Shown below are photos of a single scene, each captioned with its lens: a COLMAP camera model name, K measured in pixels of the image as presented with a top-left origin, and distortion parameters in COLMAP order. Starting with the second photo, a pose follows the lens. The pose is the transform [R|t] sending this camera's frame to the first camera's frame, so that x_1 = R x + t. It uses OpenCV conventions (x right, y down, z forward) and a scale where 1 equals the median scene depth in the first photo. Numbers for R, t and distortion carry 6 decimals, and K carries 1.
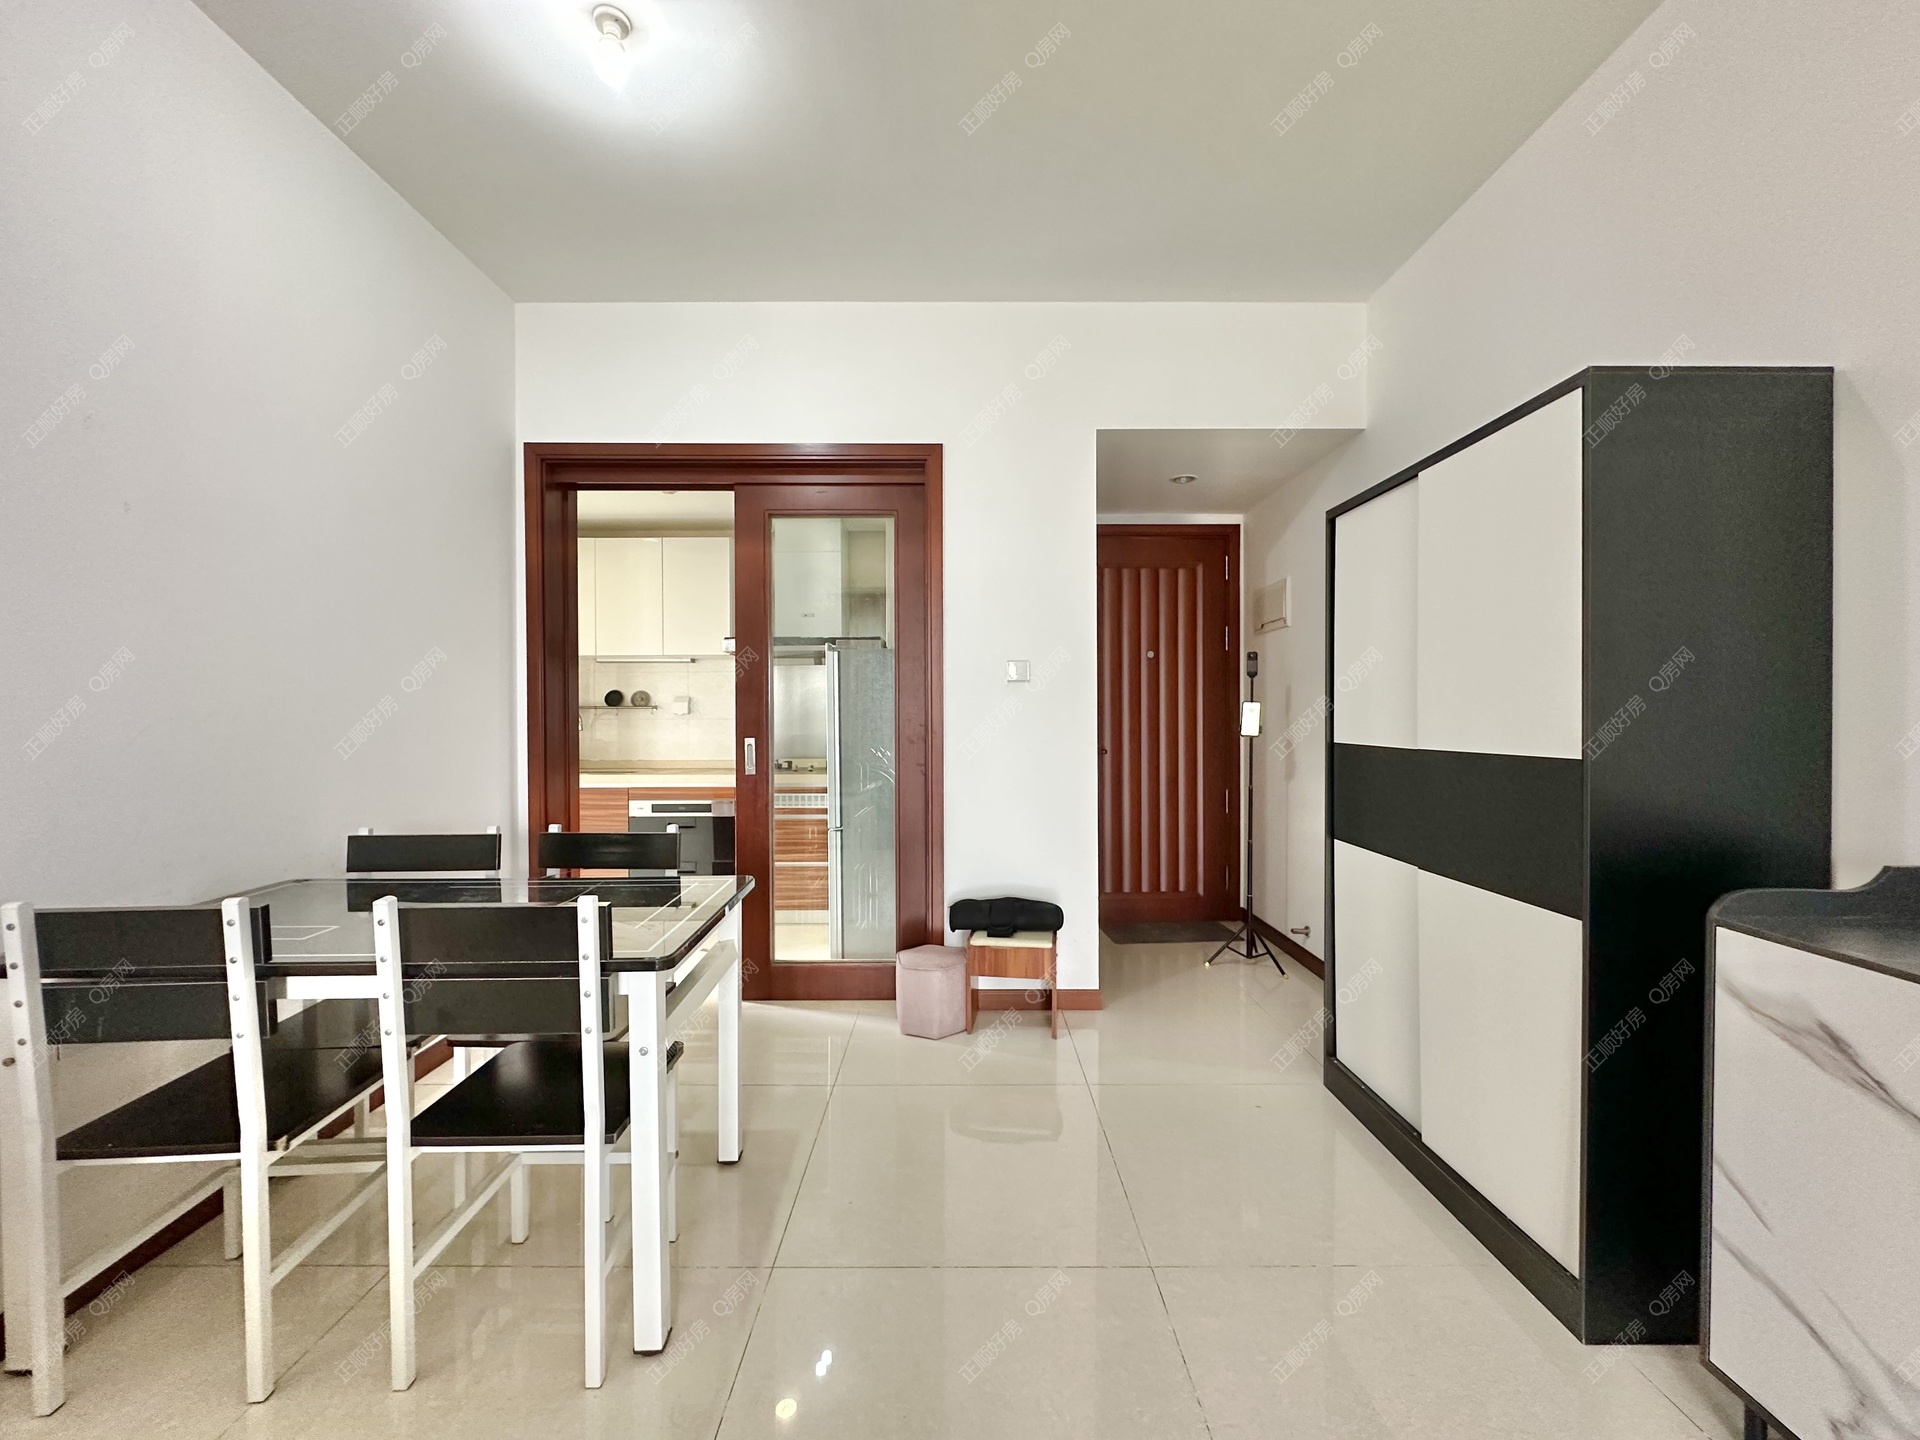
lens RADIAL K [[771.7, 0, 958.5], [0, 771.7, 723.4], [0, 0, 1]] dist [0.002122, 0.000384]
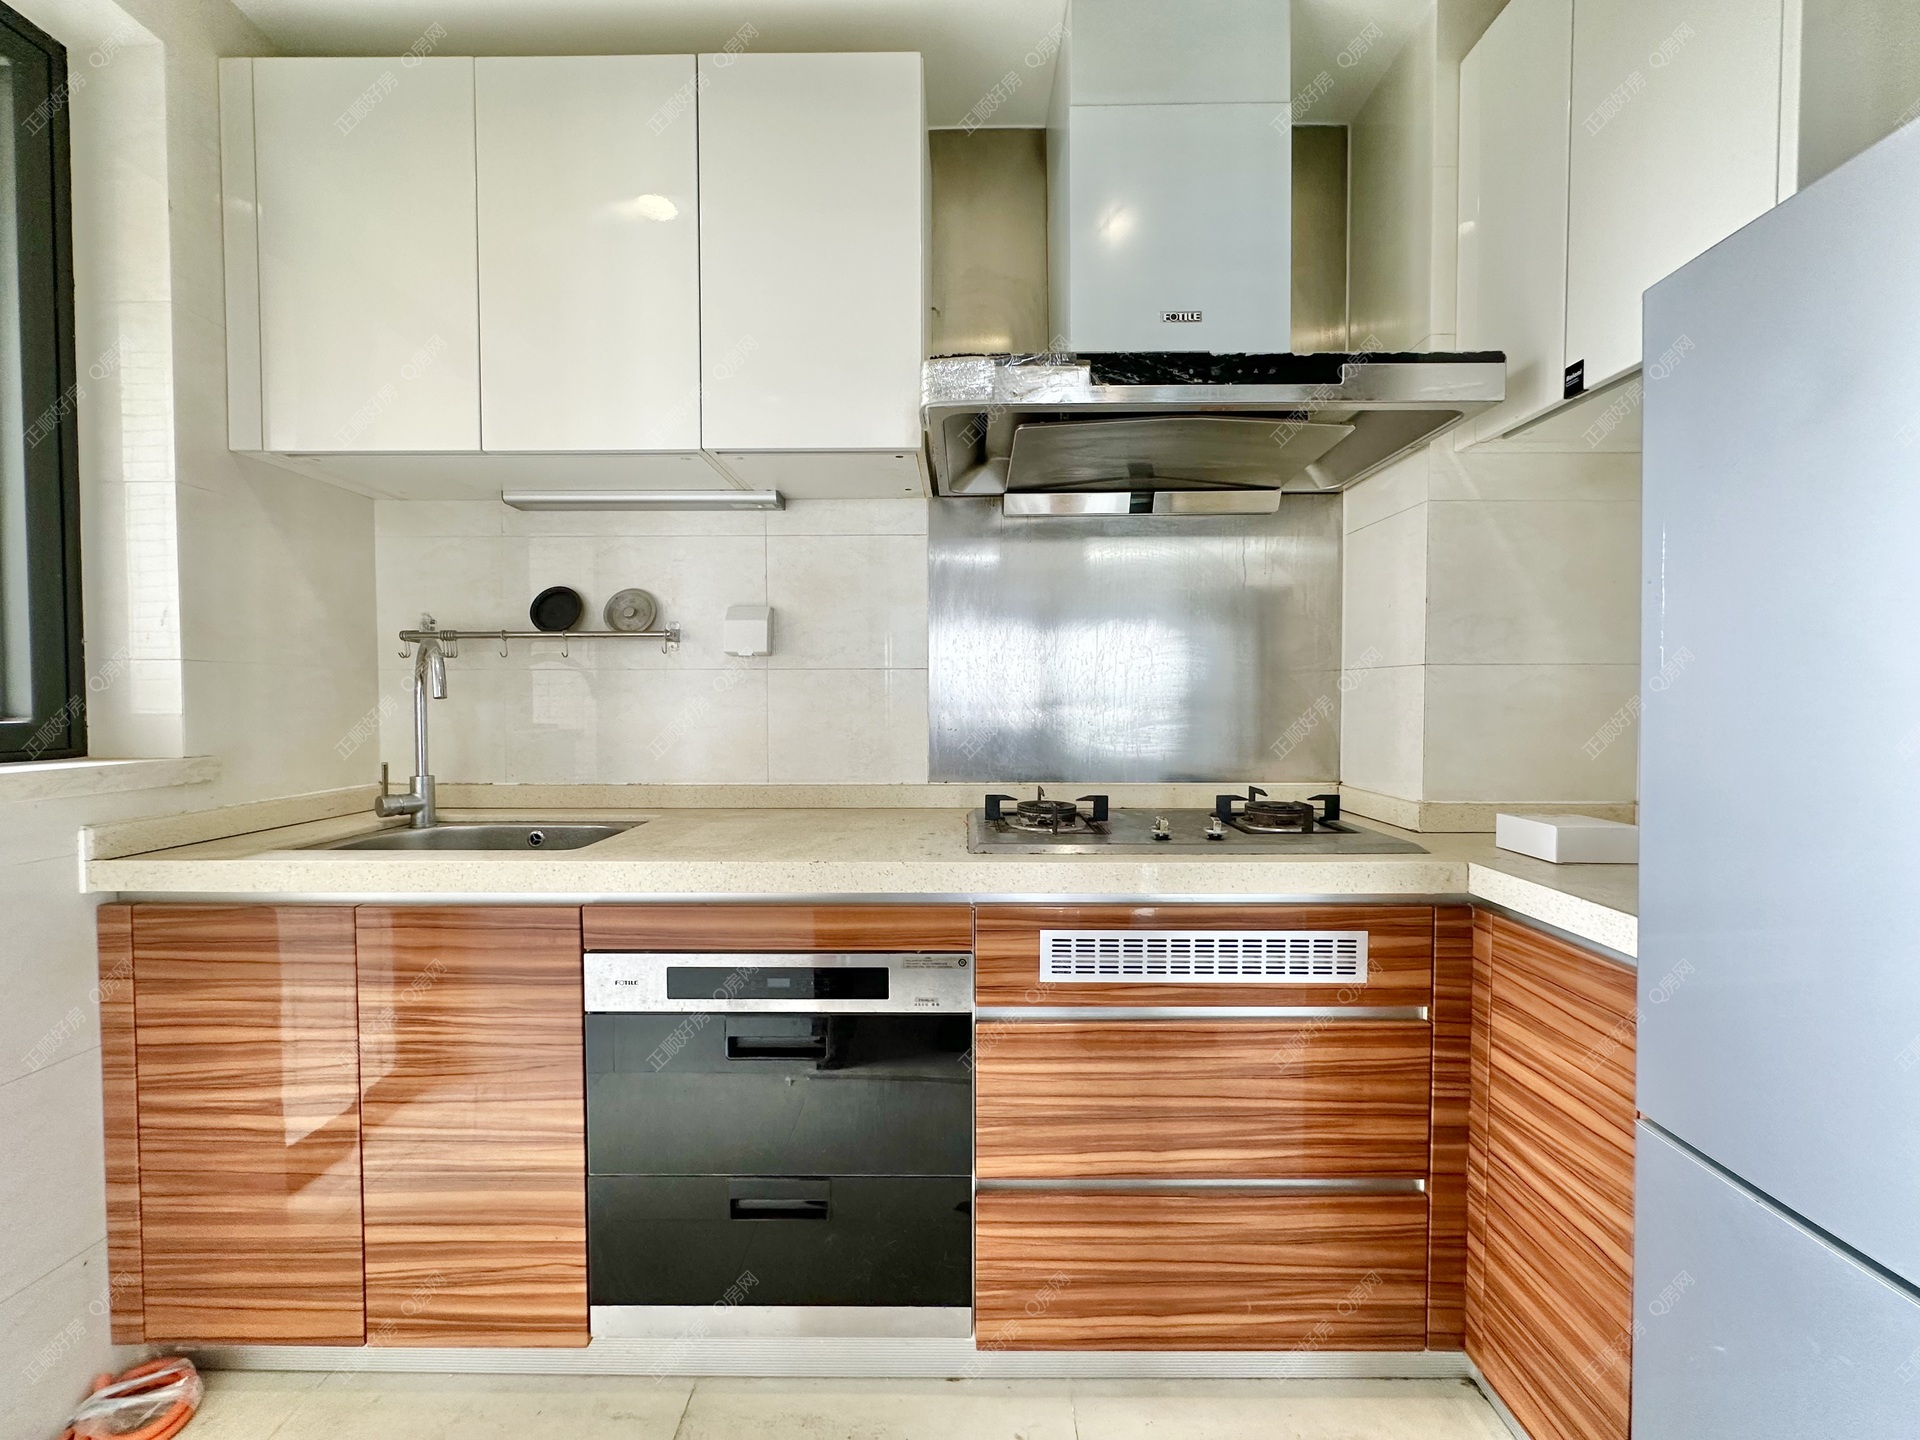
lens RADIAL K [[771.7, 0, 959.9], [0, 771.7, 715.4], [0, 0, 1]] dist [0.002122, 0.000384]
pose [[0.999925, -0.002019, -0.012077, -0.258953], [0.002229, 0.999845, 0.017440, 0.009932], [0.012040, -0.017465, 0.999775, 0.650574]]
